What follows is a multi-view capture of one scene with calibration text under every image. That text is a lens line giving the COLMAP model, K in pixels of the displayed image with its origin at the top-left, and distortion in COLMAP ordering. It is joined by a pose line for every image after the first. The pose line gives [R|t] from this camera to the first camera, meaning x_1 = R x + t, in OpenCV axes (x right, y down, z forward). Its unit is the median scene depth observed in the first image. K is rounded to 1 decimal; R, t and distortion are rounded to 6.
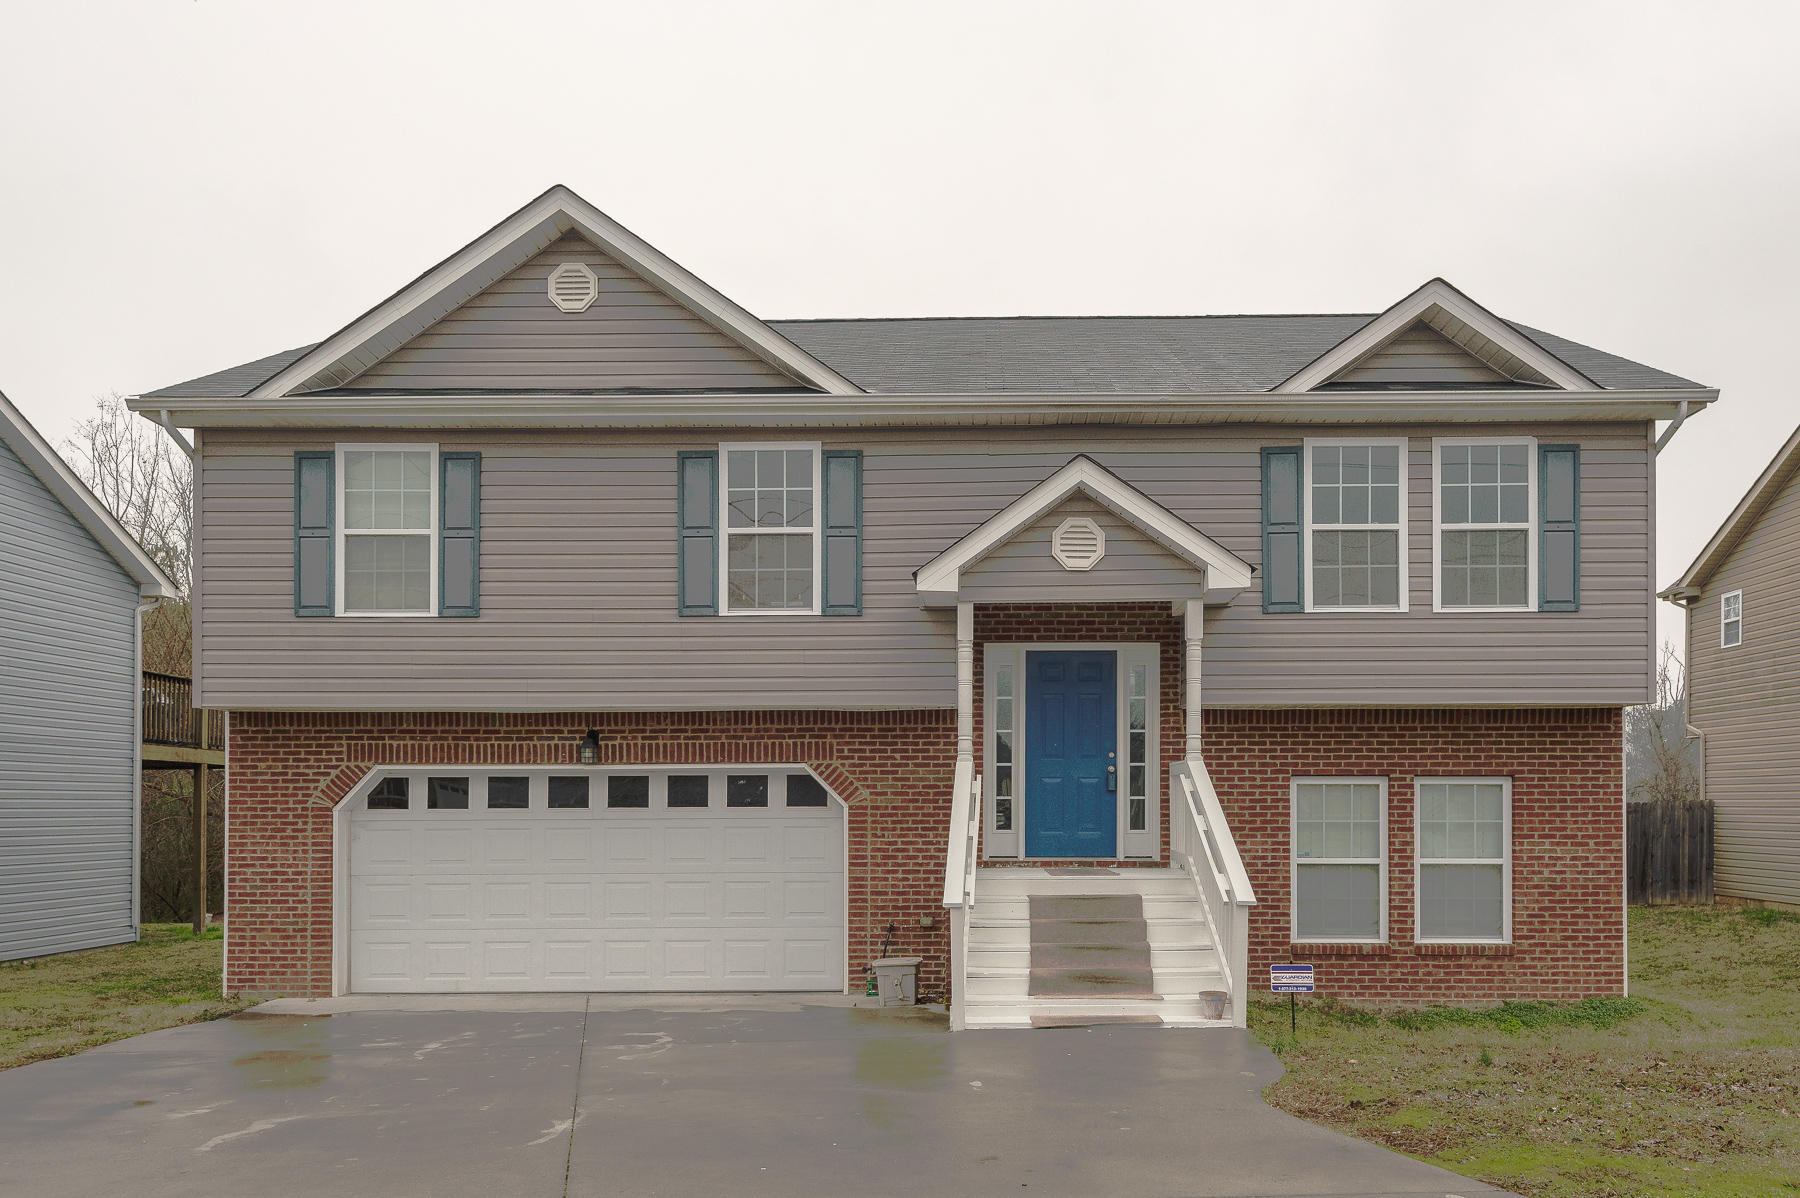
lens RADIAL K [[1368.6, 0, 957.6], [0, 1368.6, 605.1], [0, 0, 1]] dist [0.014000, -0.005386]
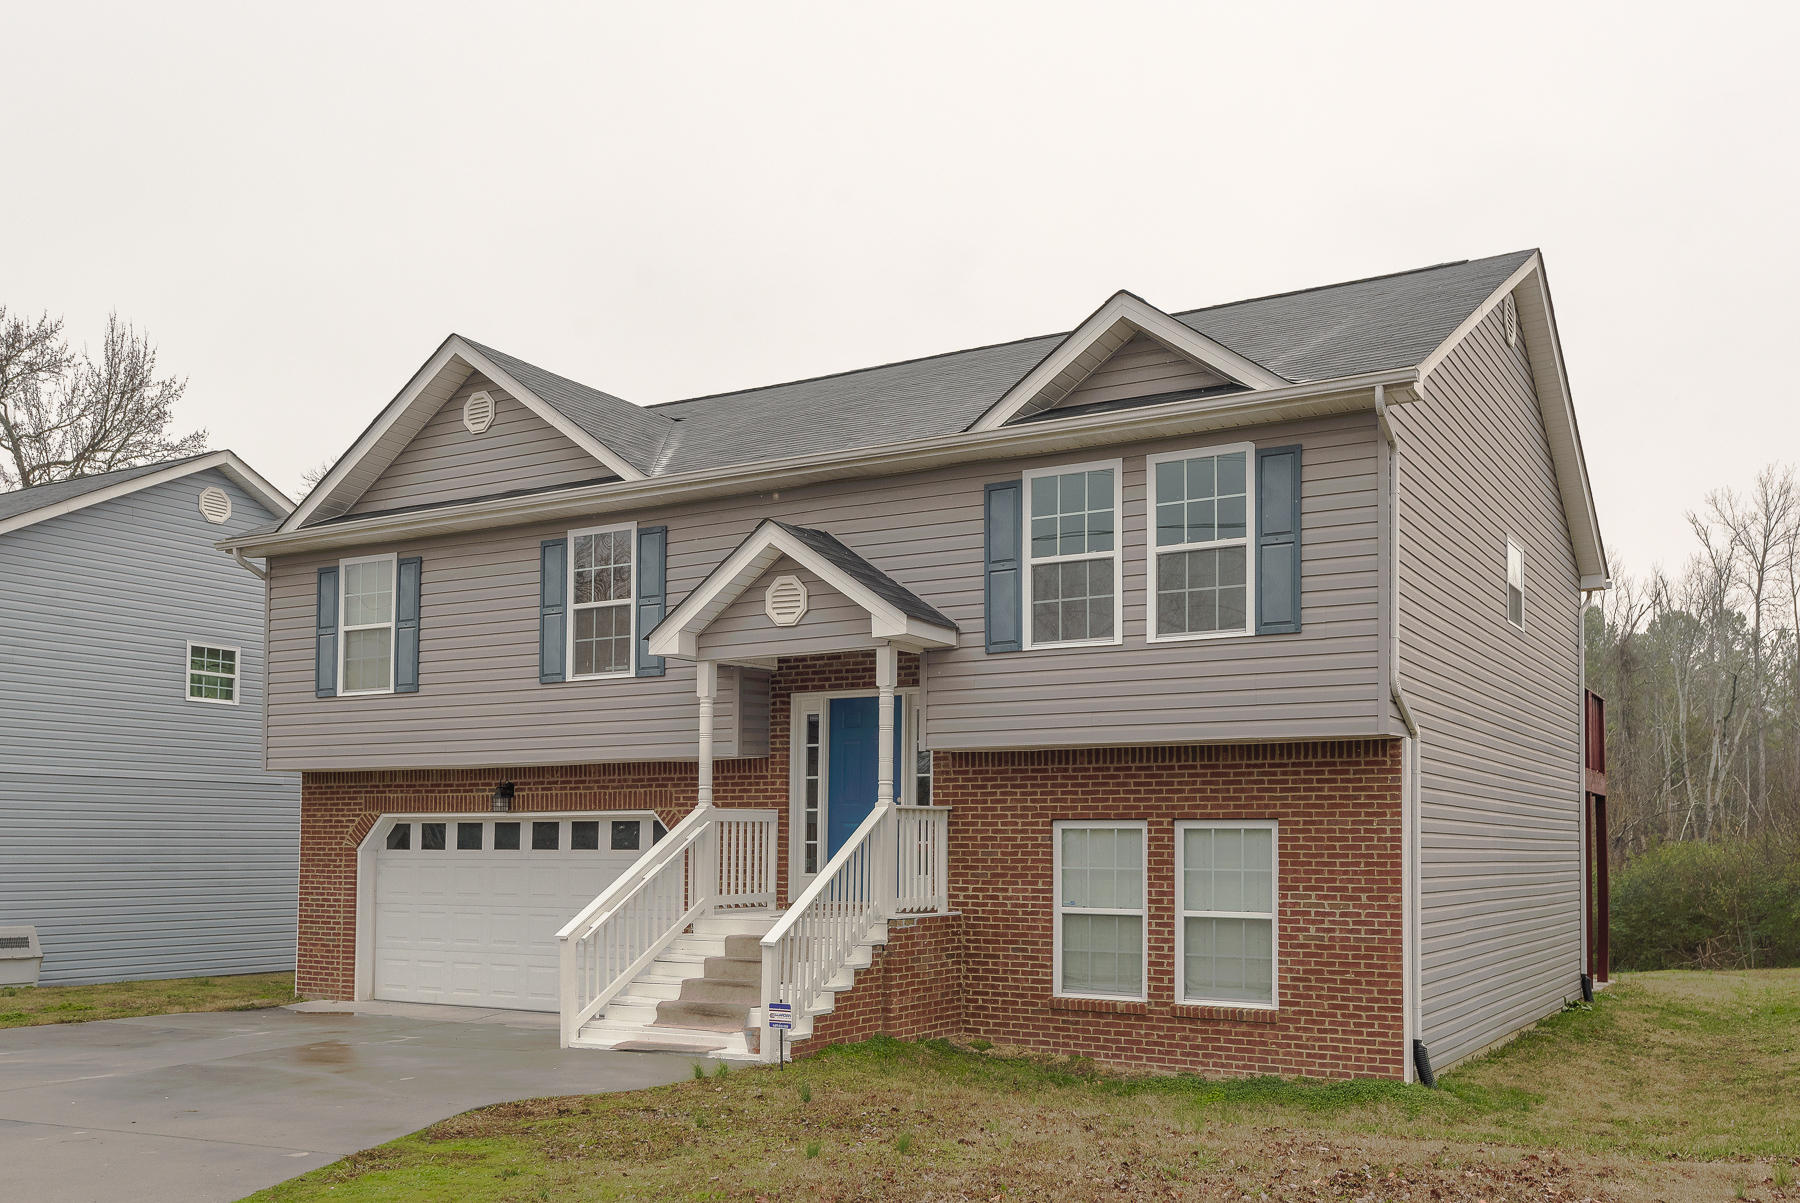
lens RADIAL K [[1554.8, 0, 899.5], [0, 1554.8, 528.2], [0, 0, 1]] dist [0.010592, 0.002908]
pose [[0.869813, -0.094207, -0.484303, 0.700339], [0.066236, 0.995012, -0.074590, -0.004392], [0.488914, 0.032801, 0.871715, -0.007680]]
